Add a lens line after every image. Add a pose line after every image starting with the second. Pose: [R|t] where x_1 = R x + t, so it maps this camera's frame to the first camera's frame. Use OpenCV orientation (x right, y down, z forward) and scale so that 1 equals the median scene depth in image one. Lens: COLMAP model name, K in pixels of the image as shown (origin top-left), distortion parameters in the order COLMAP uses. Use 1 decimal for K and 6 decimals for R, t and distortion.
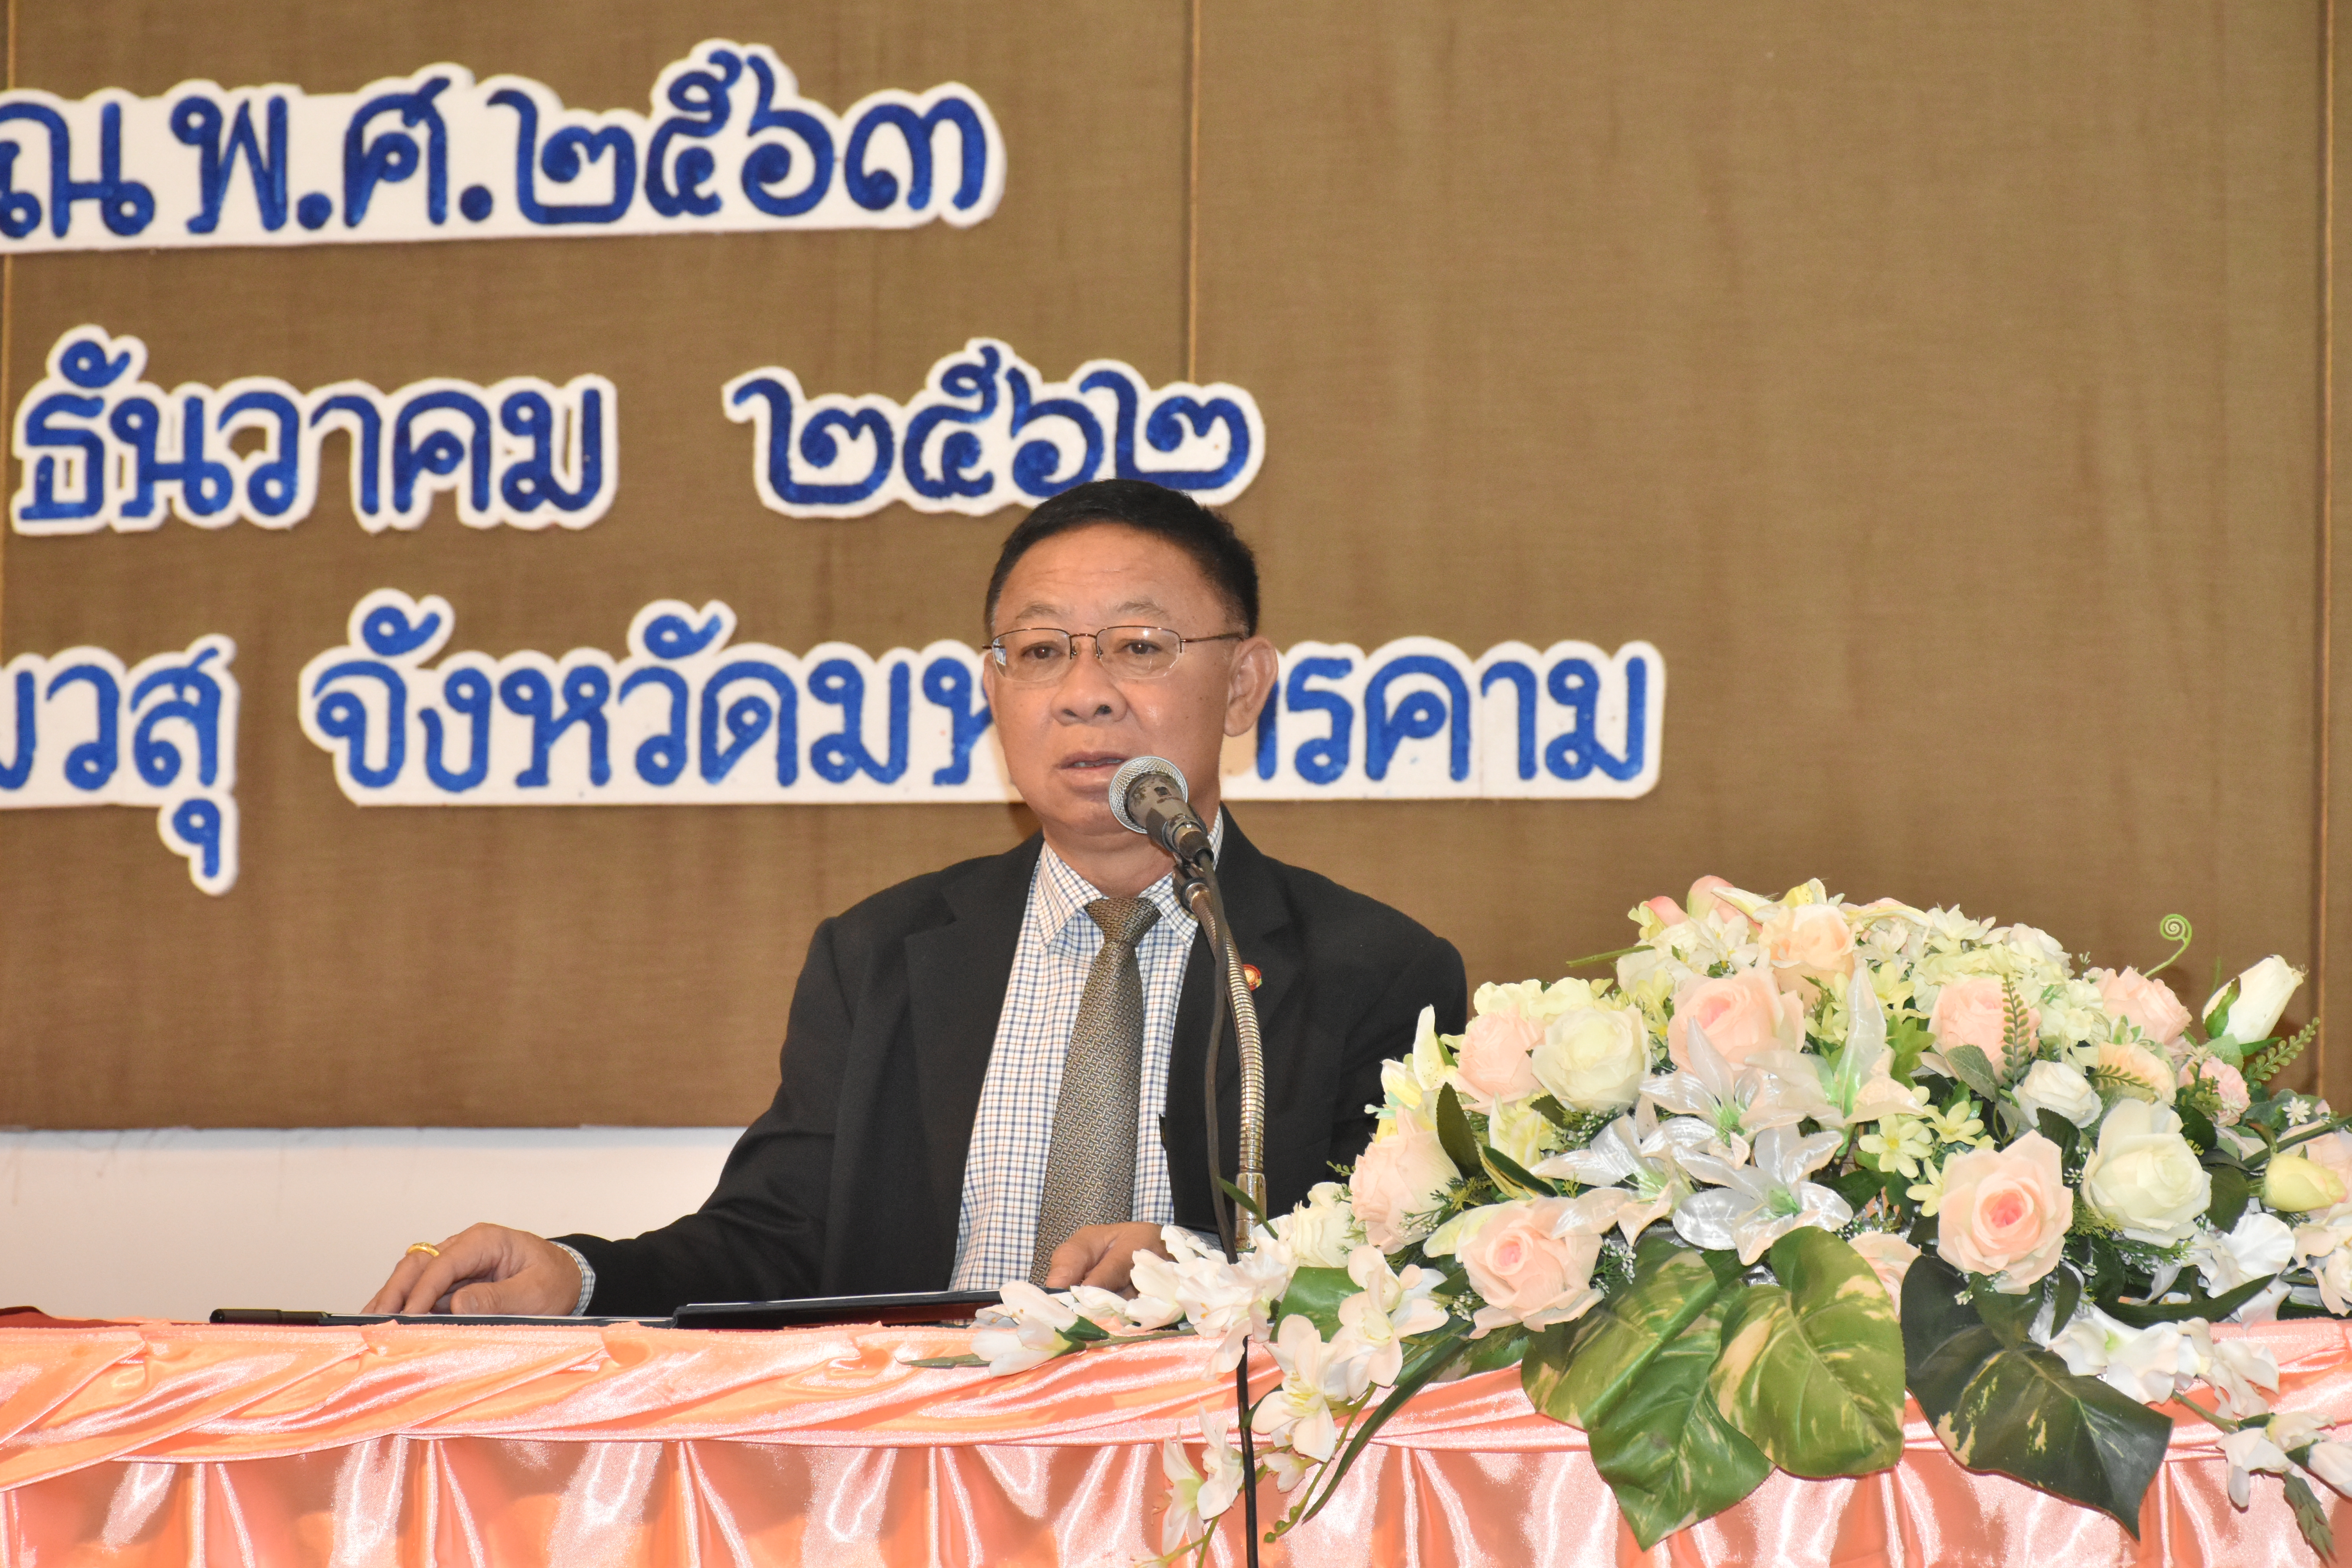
lens RADIAL K [[8560.2, 0, 1170.2], [0, 8560.2, 883.4], [0, 0, 1]] dist [-0.022595, 0.000000]
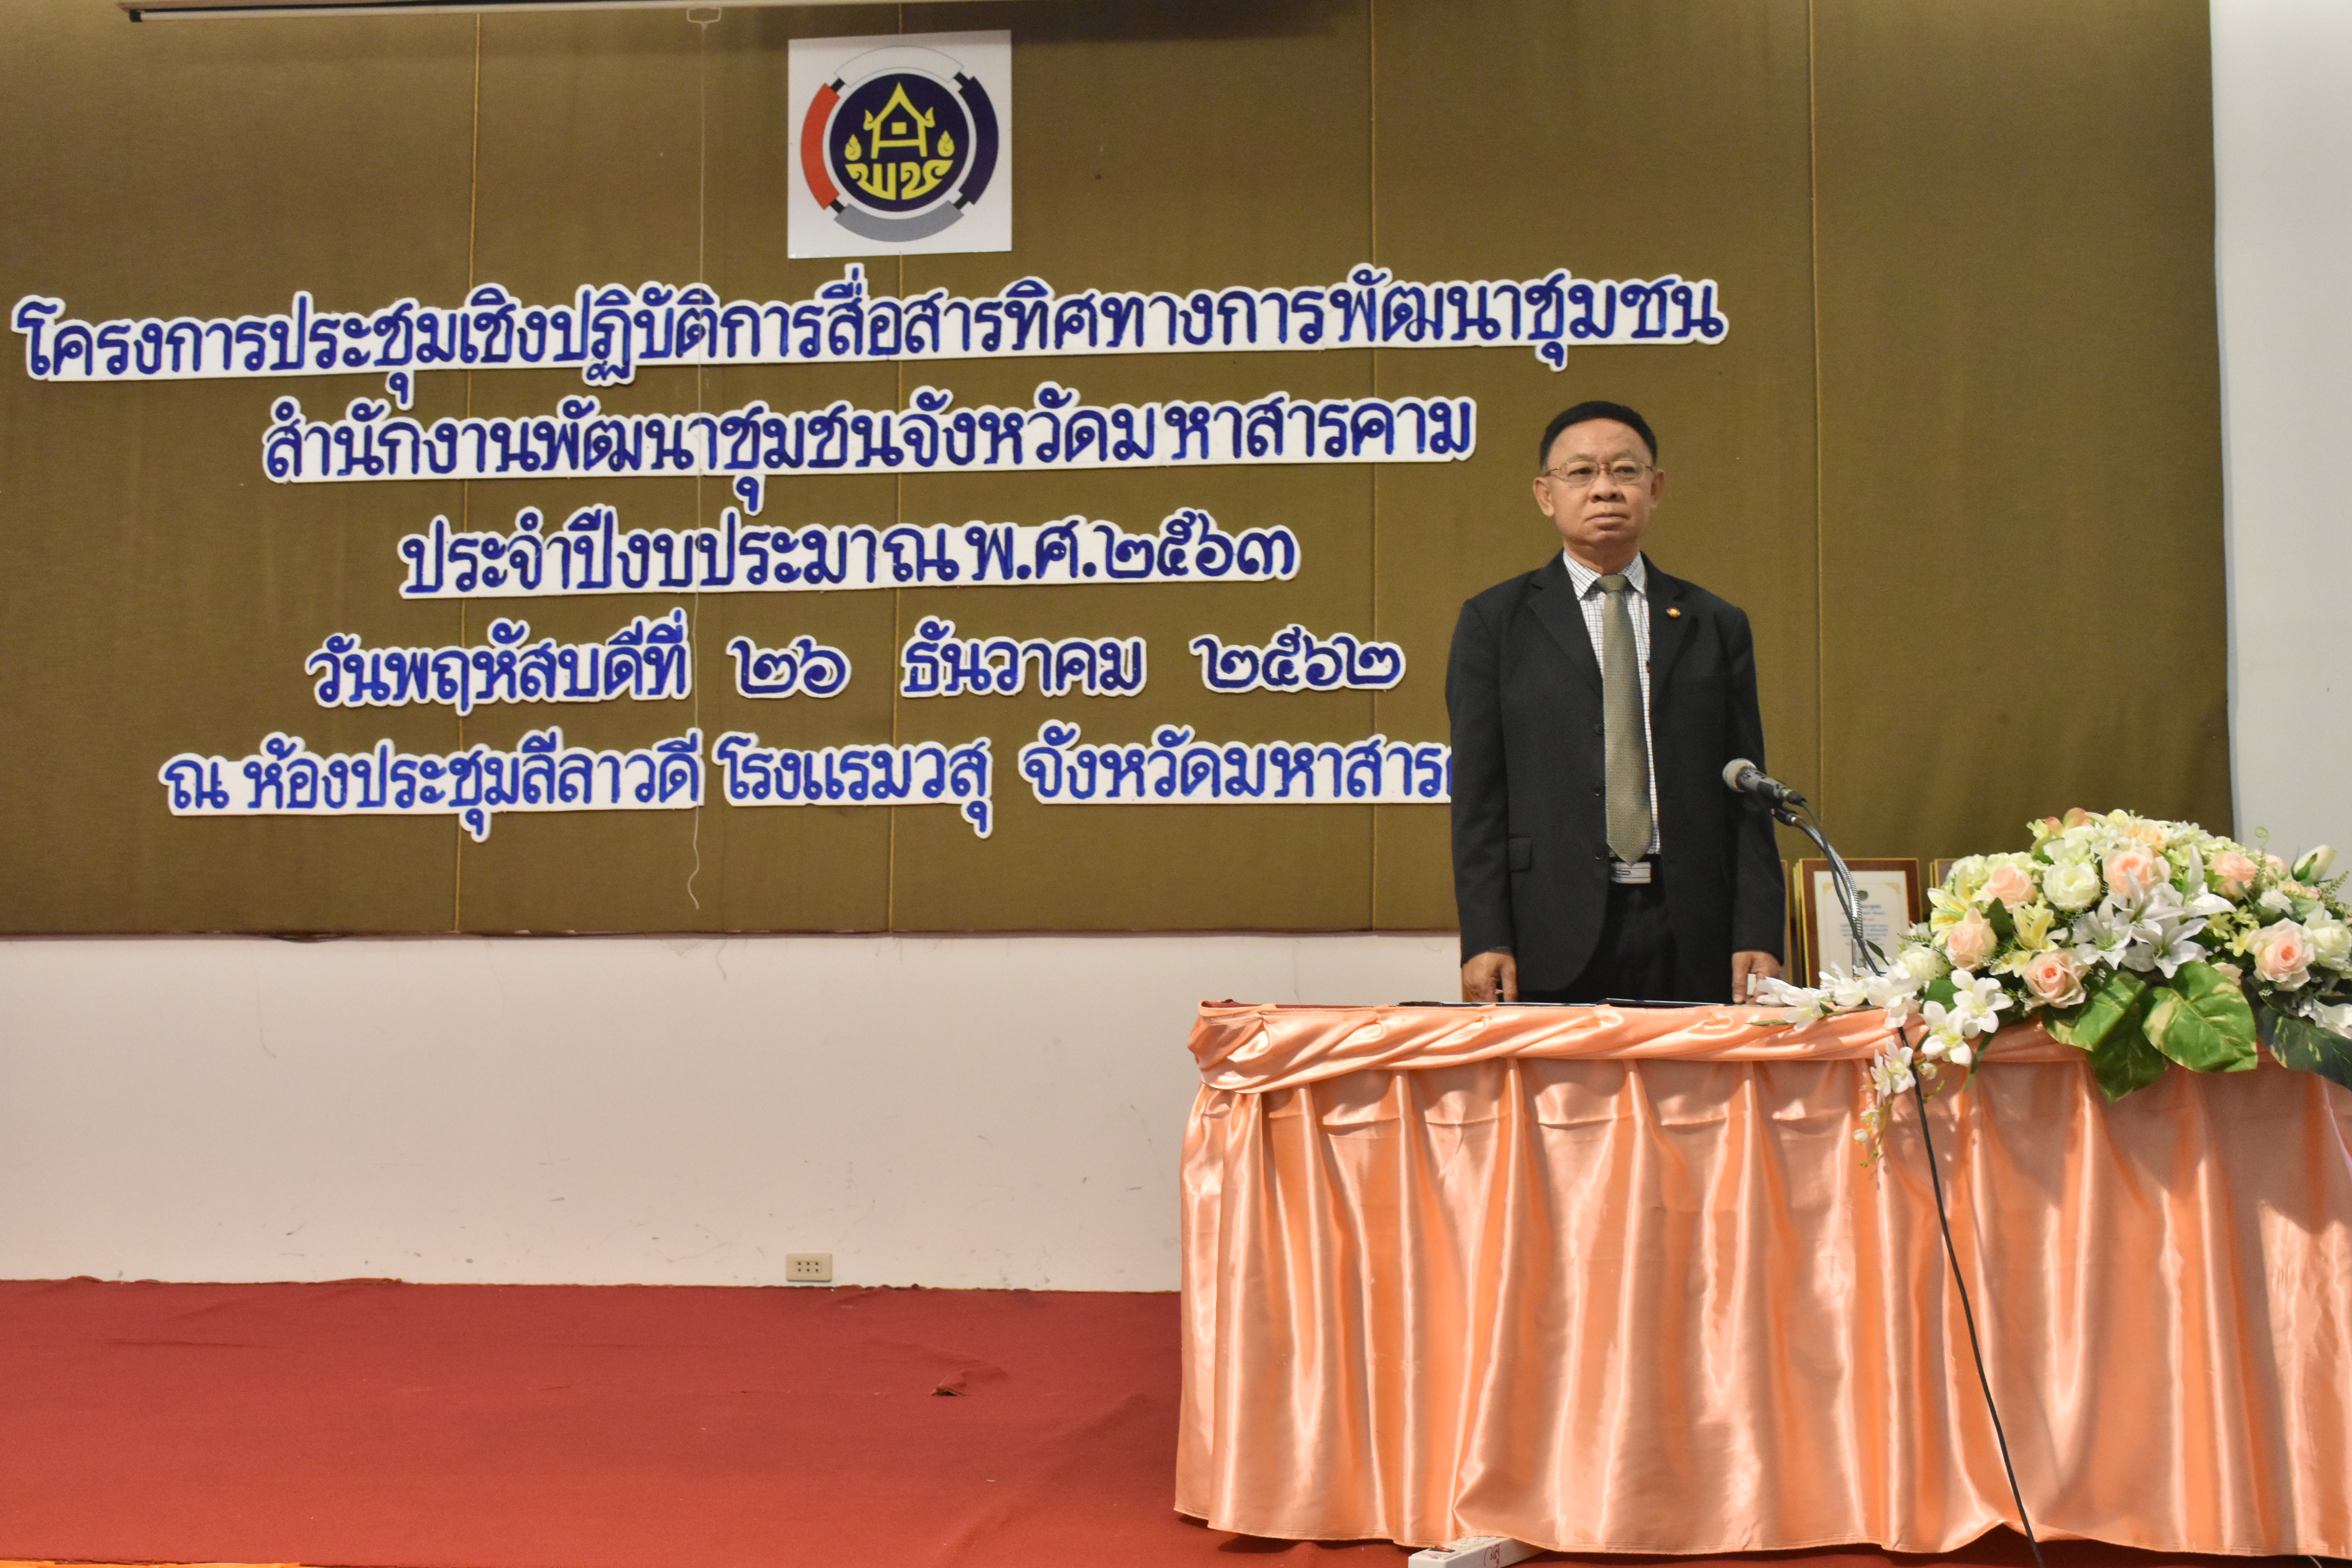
lens RADIAL K [[2797.9, 0, 1165.2], [0, 2797.9, 781.1], [0, 0, 1]] dist [-0.003002, 0.000000]
pose [[0.992664, 0.007110, 0.120698, -0.164225], [-0.003545, 0.999552, -0.029725, 0.009072], [-0.120856, 0.029079, 0.992244, 0.171866]]
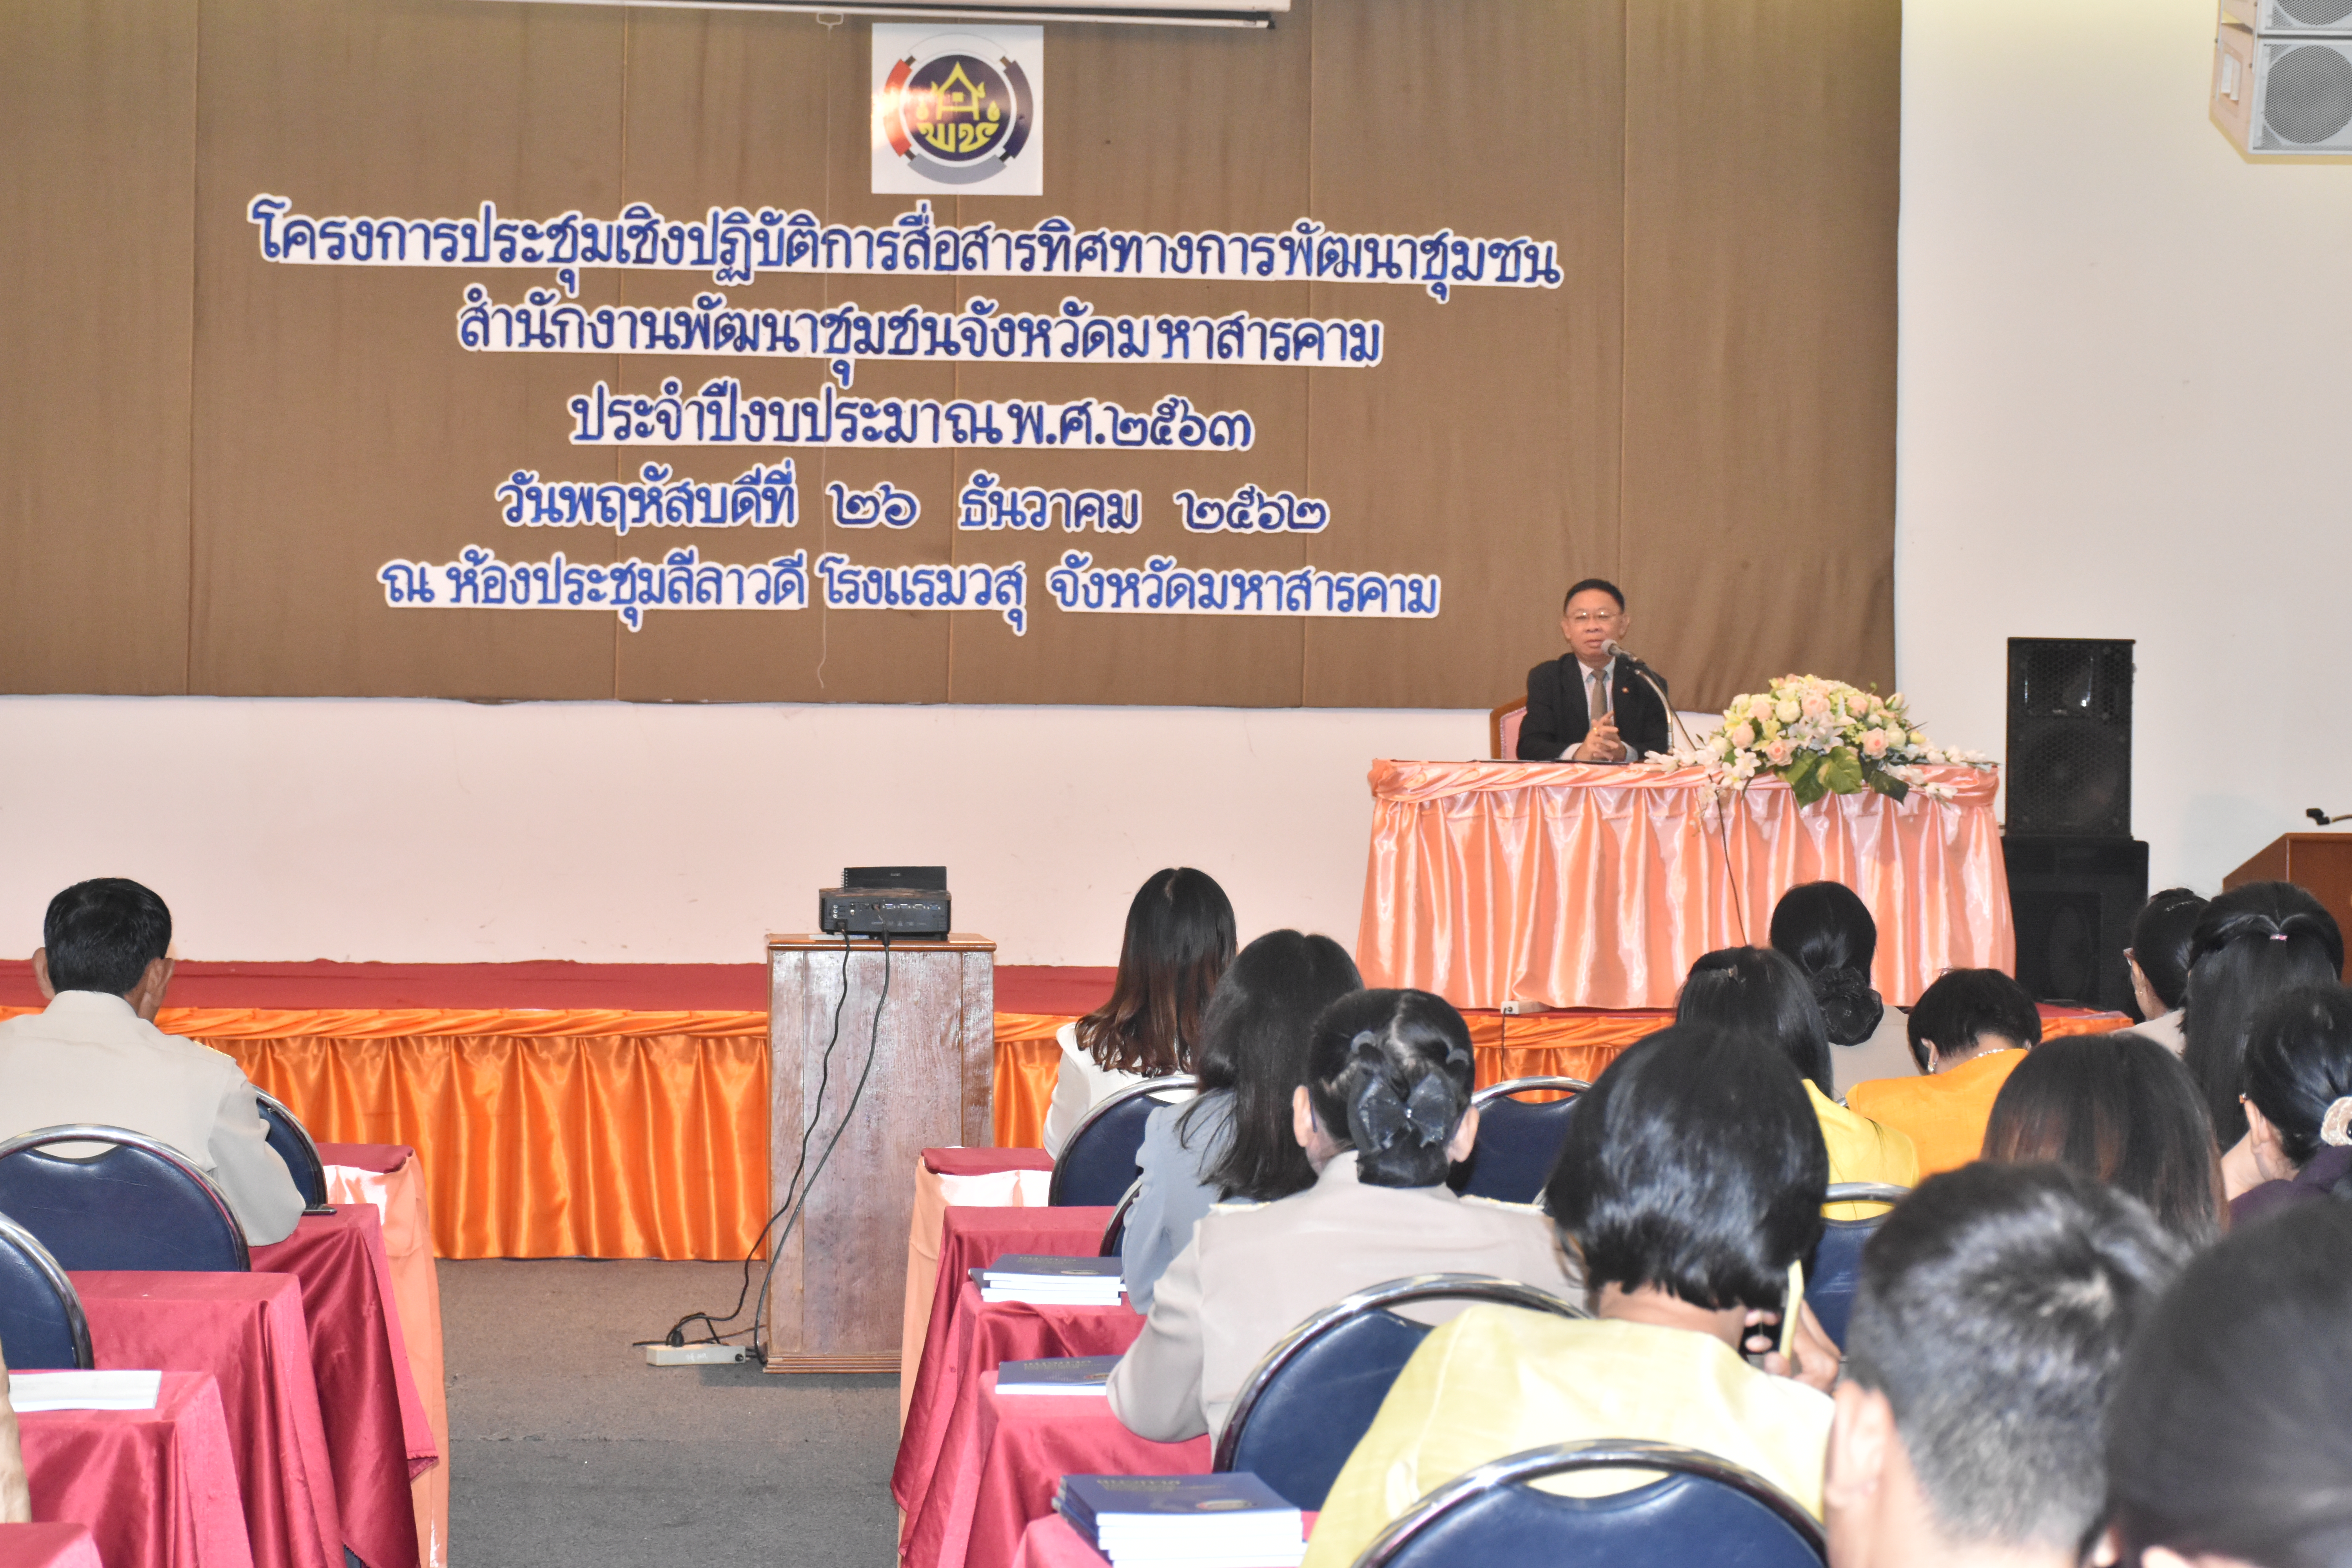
lens RADIAL K [[5492.9, 0, 1161.1], [0, 5492.9, 781.1], [0, 0, 1]] dist [-0.035784, 0.000000]
pose [[0.948425, 0.005869, 0.316947, -0.786292], [-0.023135, 0.998444, 0.050738, -0.056061], [-0.316156, -0.055454, 0.947085, -1.160011]]
